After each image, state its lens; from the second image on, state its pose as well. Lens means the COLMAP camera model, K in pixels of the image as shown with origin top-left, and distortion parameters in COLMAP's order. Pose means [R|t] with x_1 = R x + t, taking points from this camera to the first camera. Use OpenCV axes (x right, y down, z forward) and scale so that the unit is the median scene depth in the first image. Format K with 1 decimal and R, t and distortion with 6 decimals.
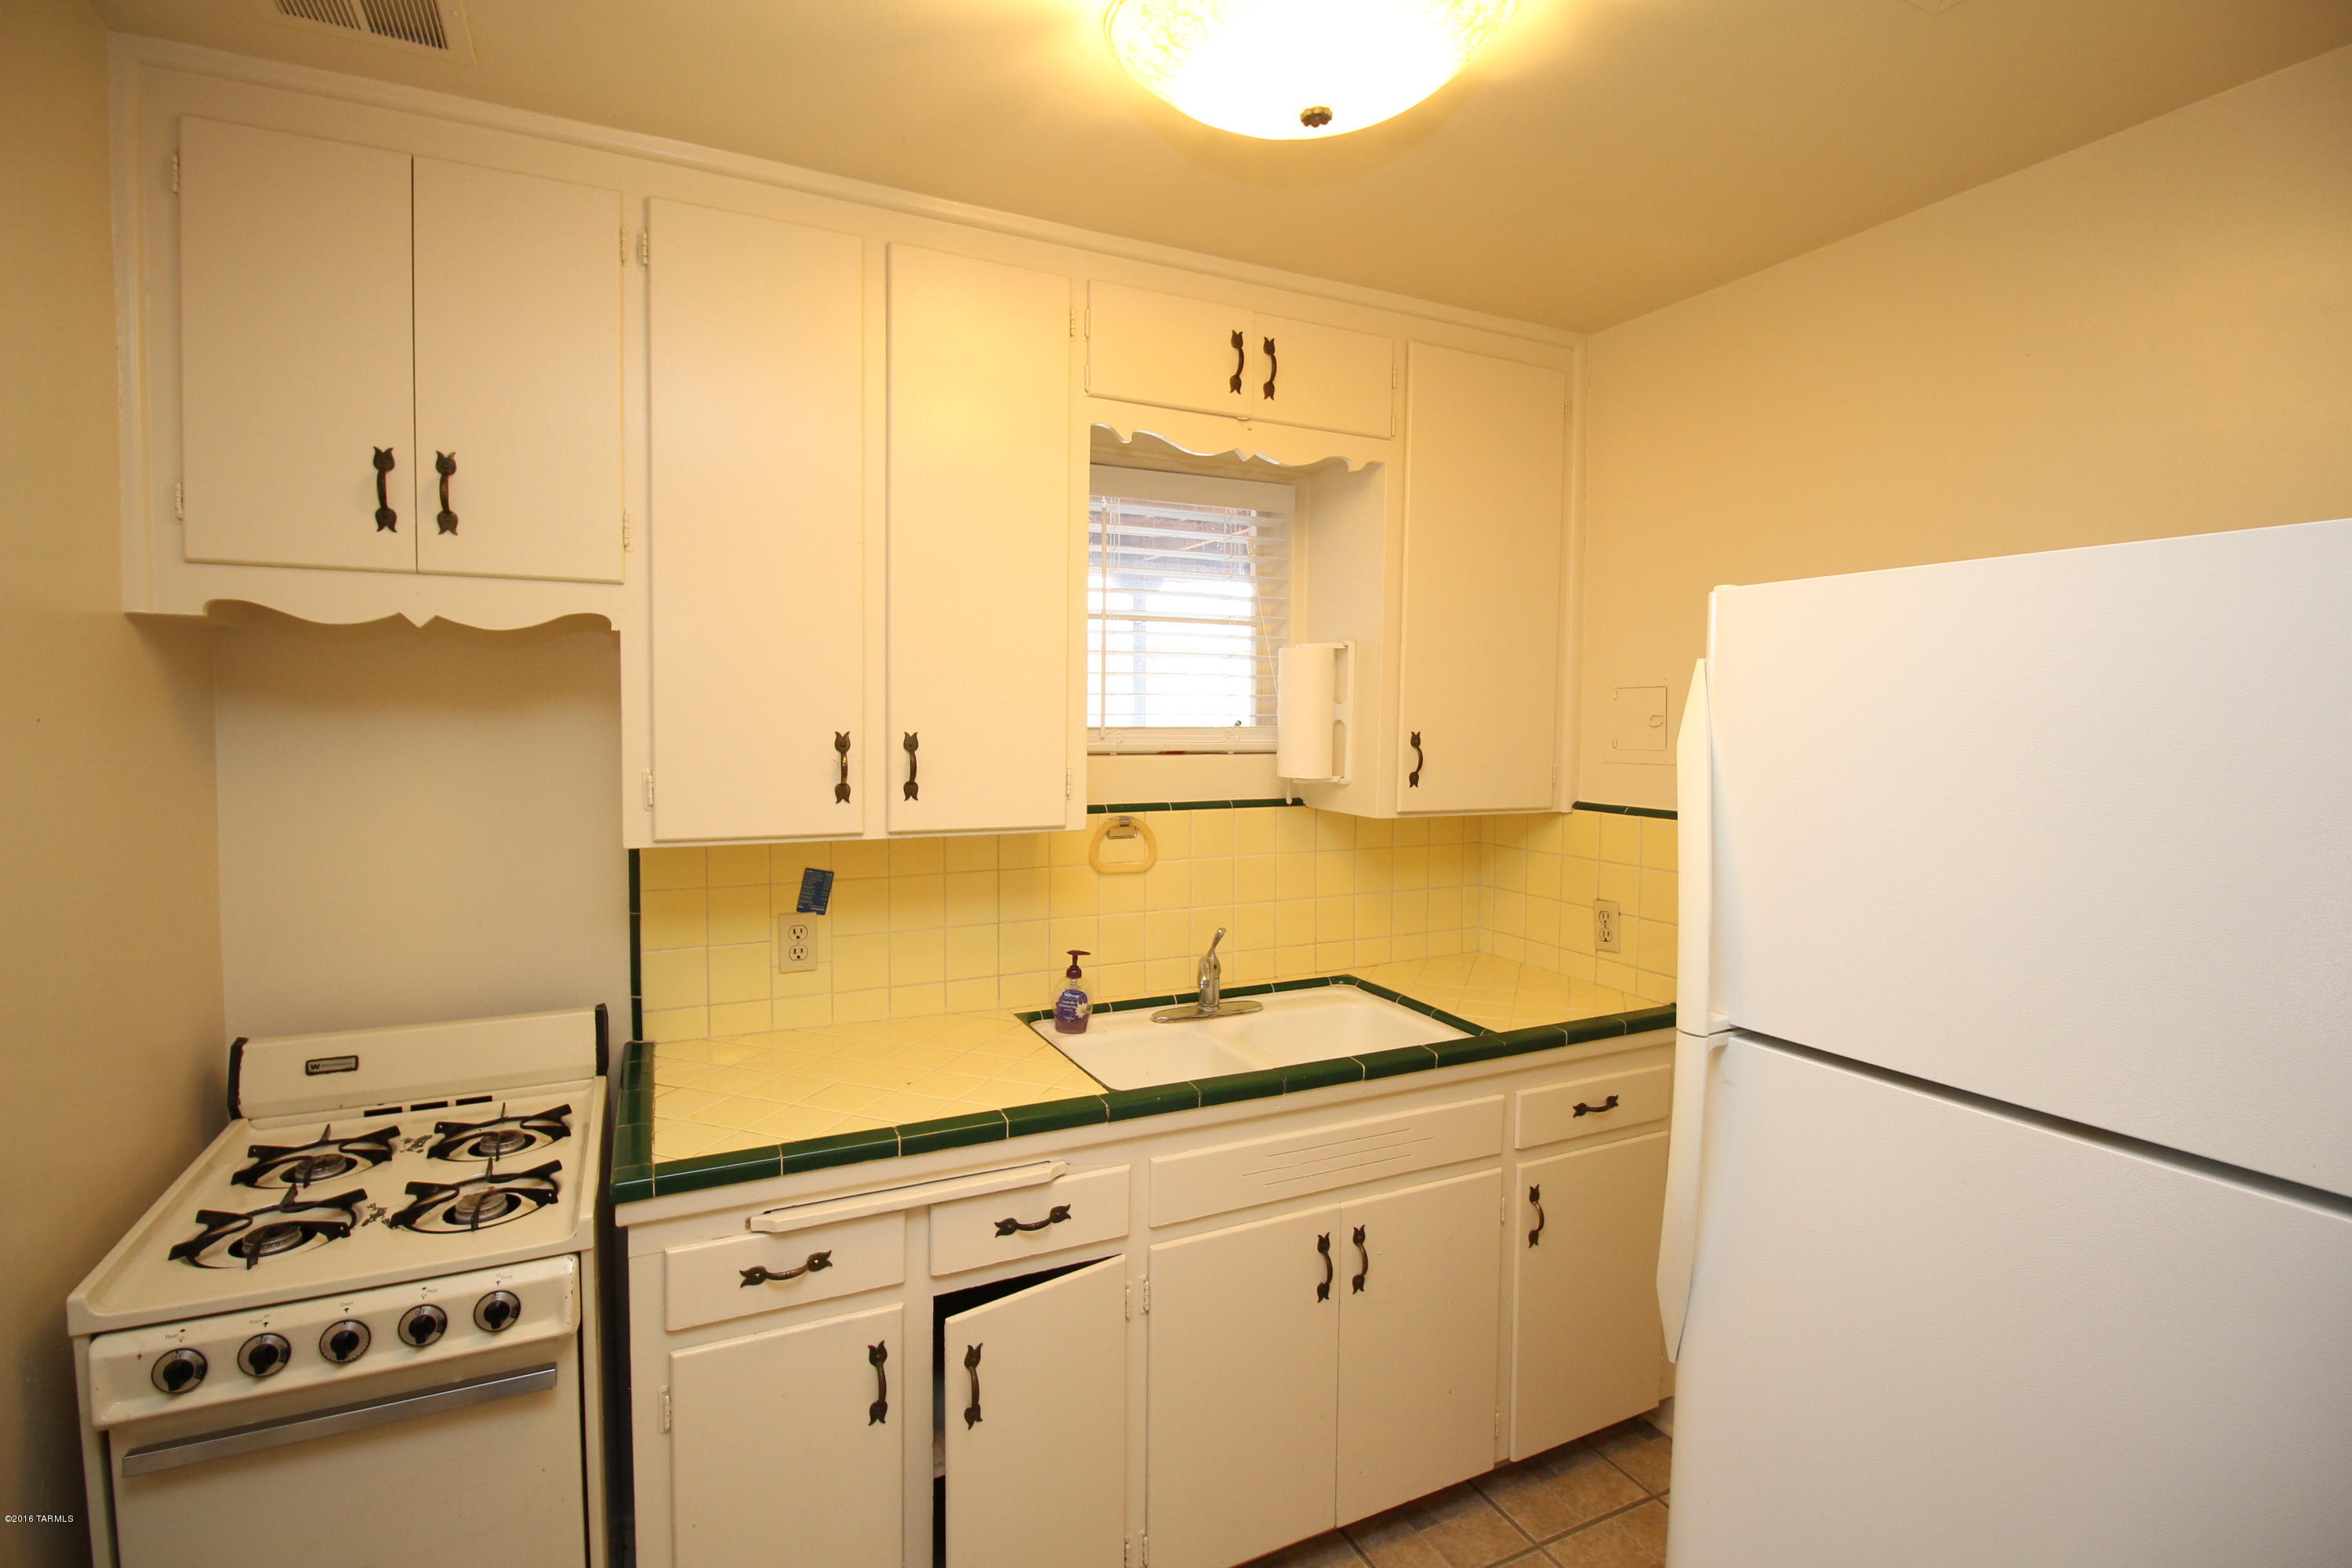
lens RADIAL K [[1102.1, 0, 1166.7], [0, 1102.1, 750.6], [0, 0, 1]] dist [-0.002040, -0.000952]
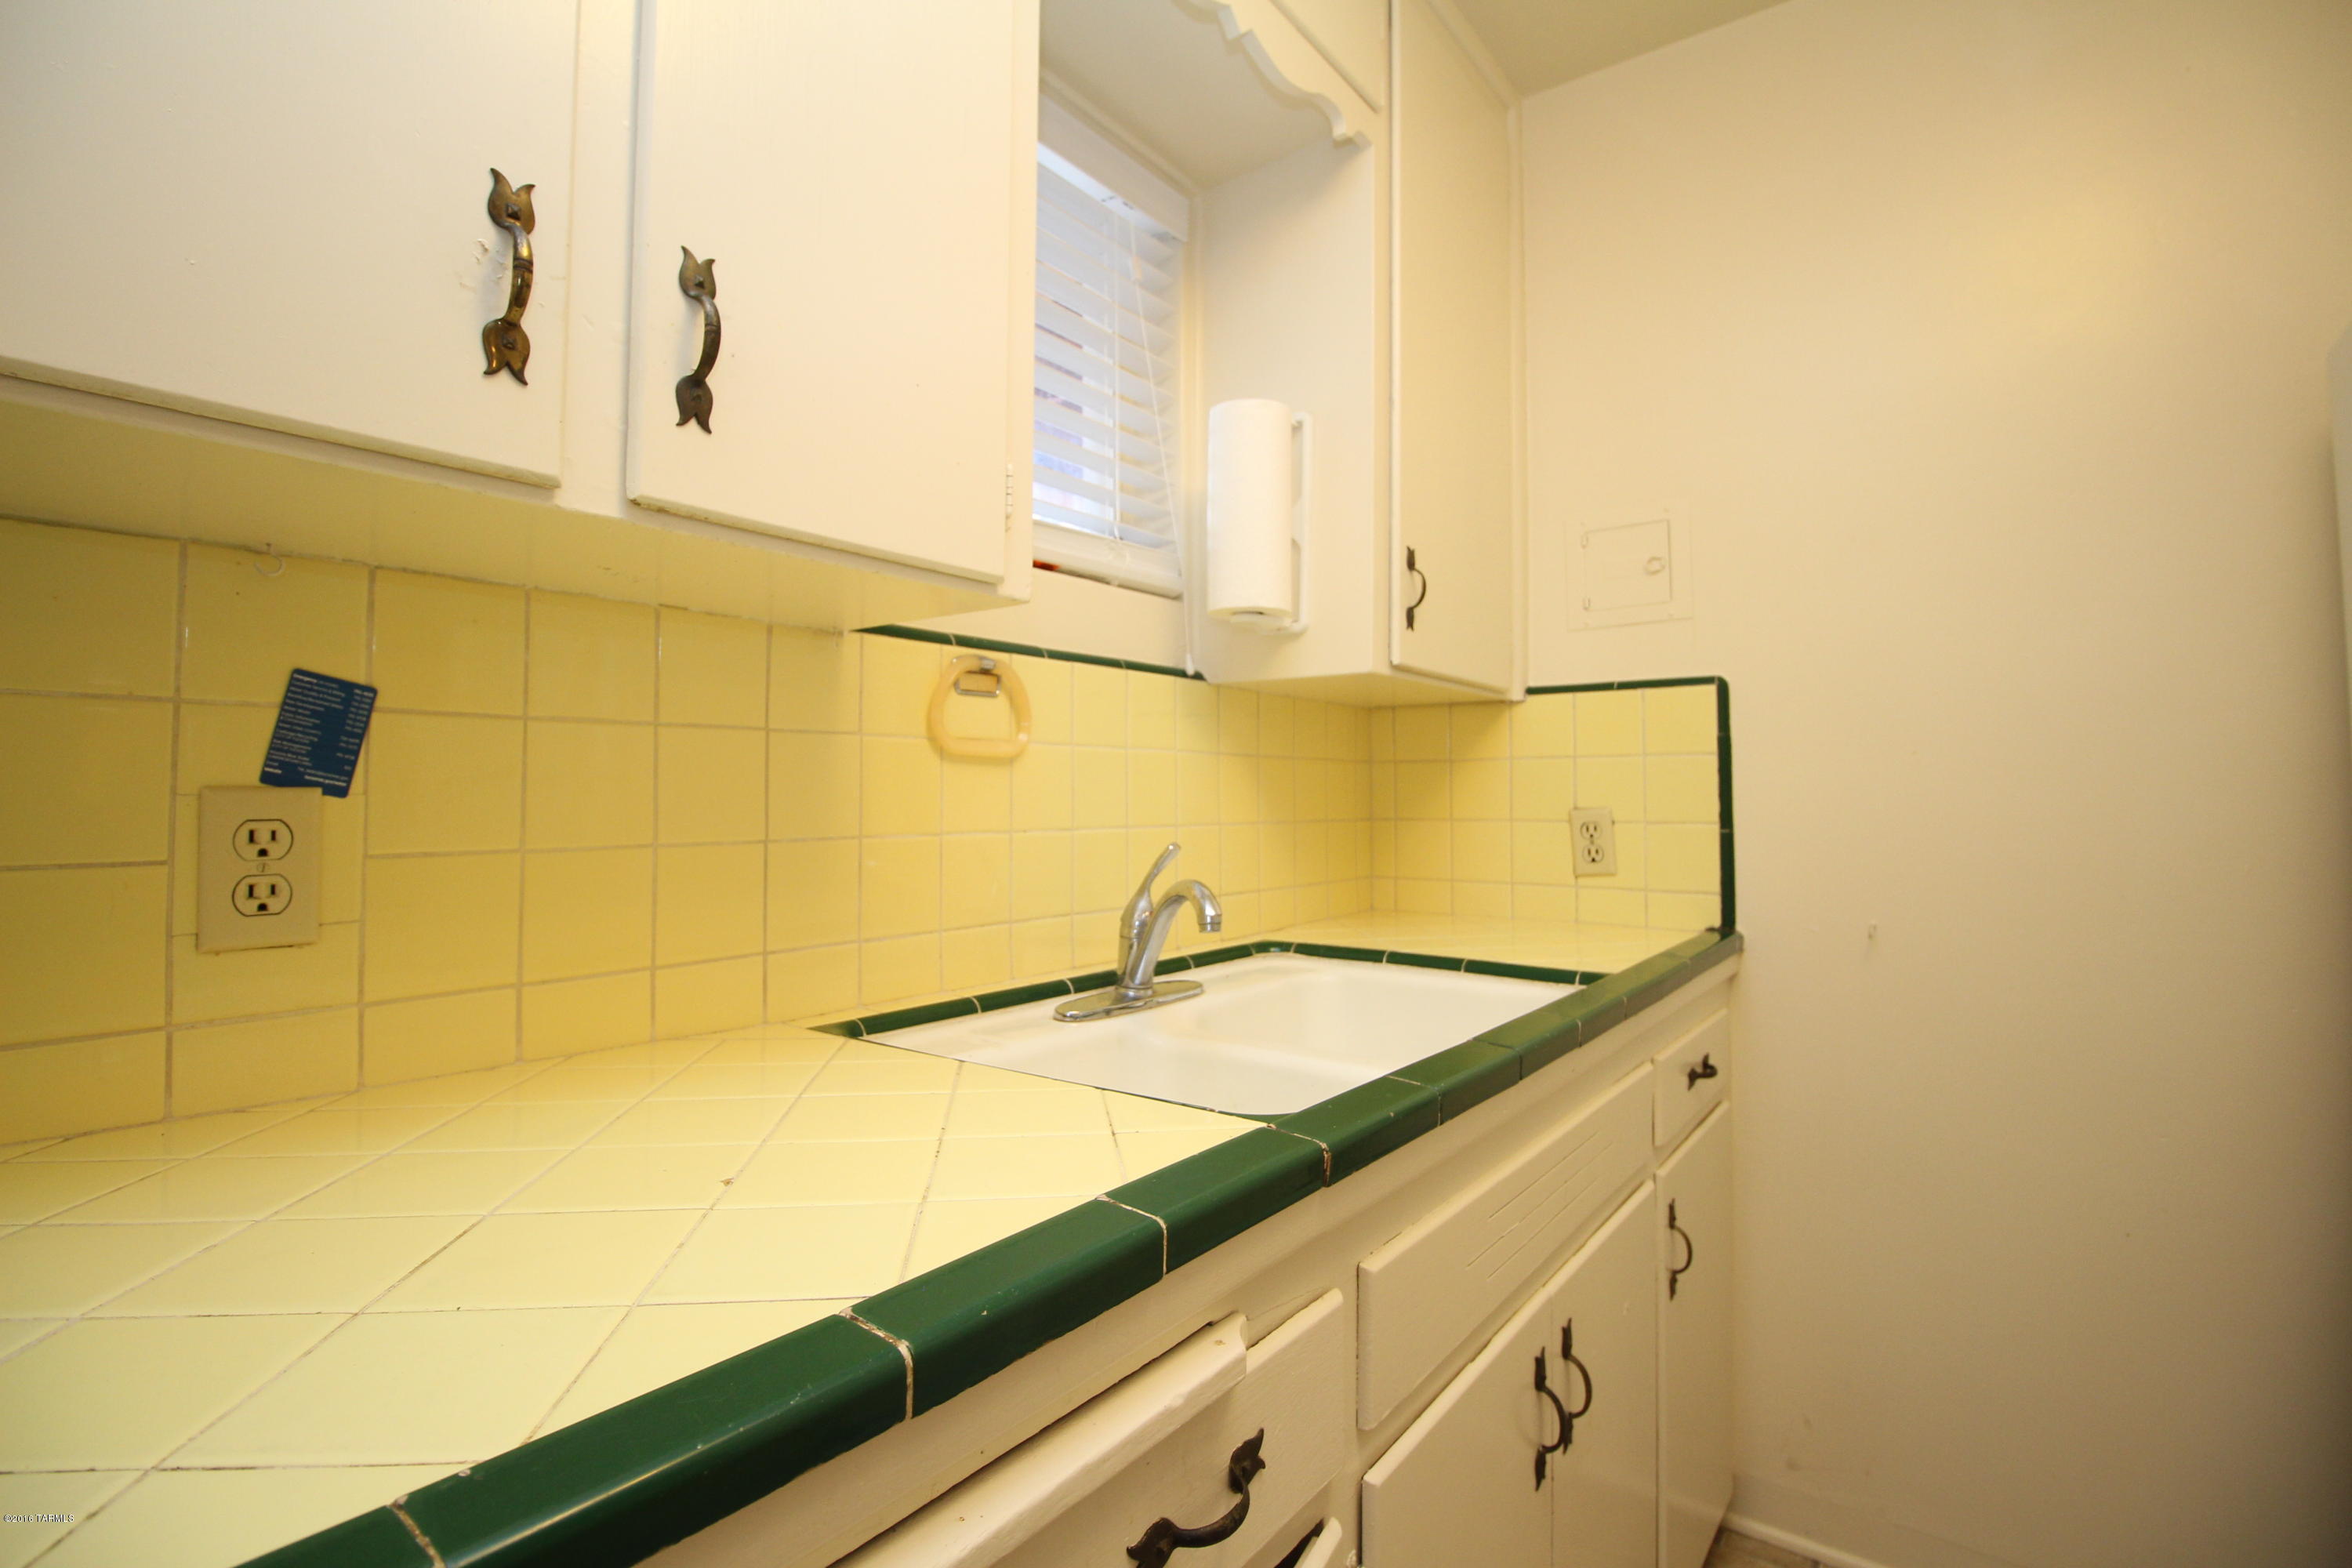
lens RADIAL K [[1102.1, 0, 1166.7], [0, 1102.1, 750.6], [0, 0, 1]] dist [-0.002040, -0.000952]
pose [[0.892775, 0.011760, 0.450349, -0.205852], [0.022448, 0.997256, -0.070544, 0.149574], [-0.449943, 0.073089, 0.890061, 0.477642]]
